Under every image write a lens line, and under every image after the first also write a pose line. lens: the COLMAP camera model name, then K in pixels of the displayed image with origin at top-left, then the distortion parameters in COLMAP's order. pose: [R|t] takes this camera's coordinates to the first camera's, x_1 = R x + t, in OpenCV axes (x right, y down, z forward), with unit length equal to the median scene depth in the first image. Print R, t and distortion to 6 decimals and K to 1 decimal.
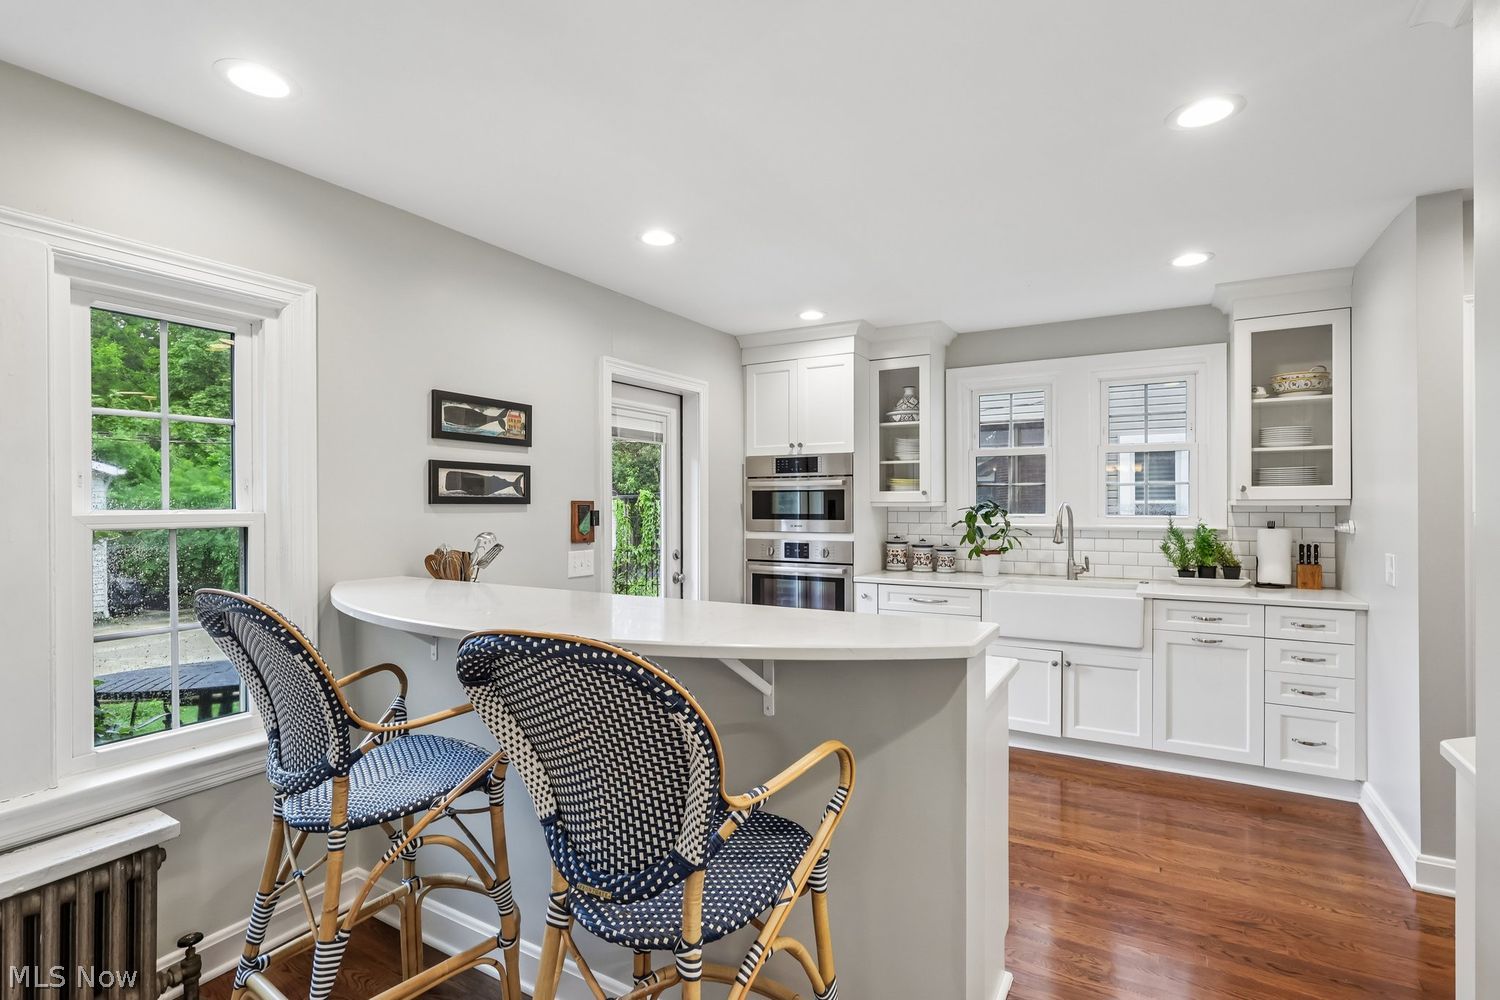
lens RADIAL K [[711.5, 0, 754.6], [0, 711.5, 506.5], [0, 0, 1]] dist [0.000240, 0.000894]
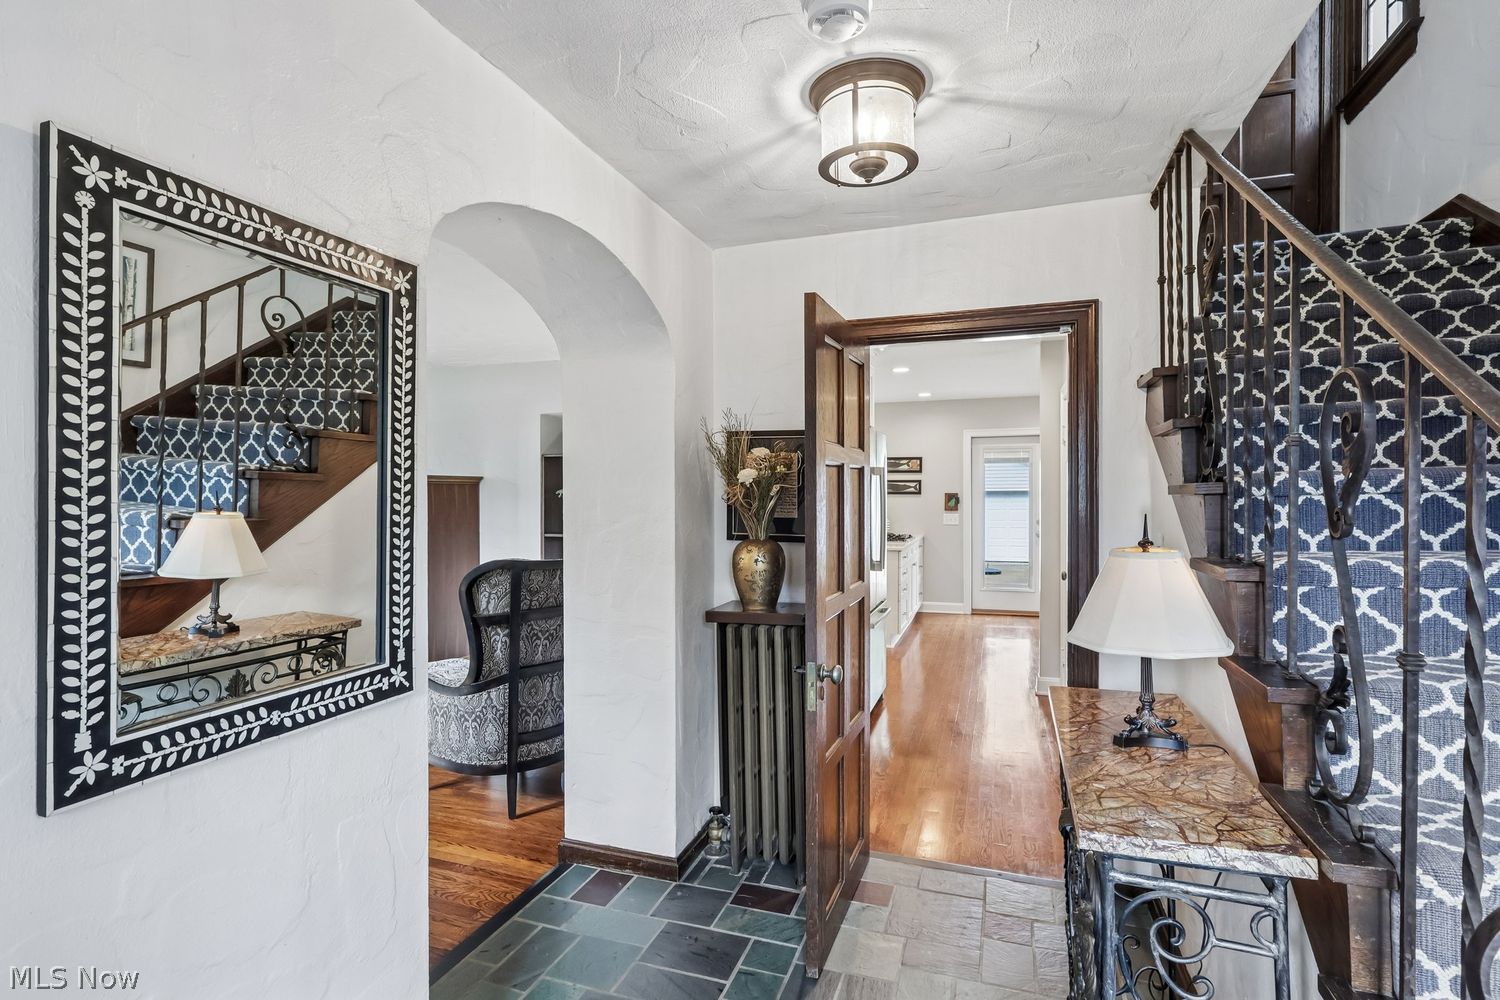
lens RADIAL K [[743.6, 0, 753.3], [0, 743.6, 500.1], [0, 0, 1]] dist [-0.004188, 0.003607]
pose [[0.193291, 0.004629, -0.981131, 1.857750], [-0.002916, 0.999987, 0.004144, 0.006680], [0.981137, 0.002060, 0.193302, -0.115032]]
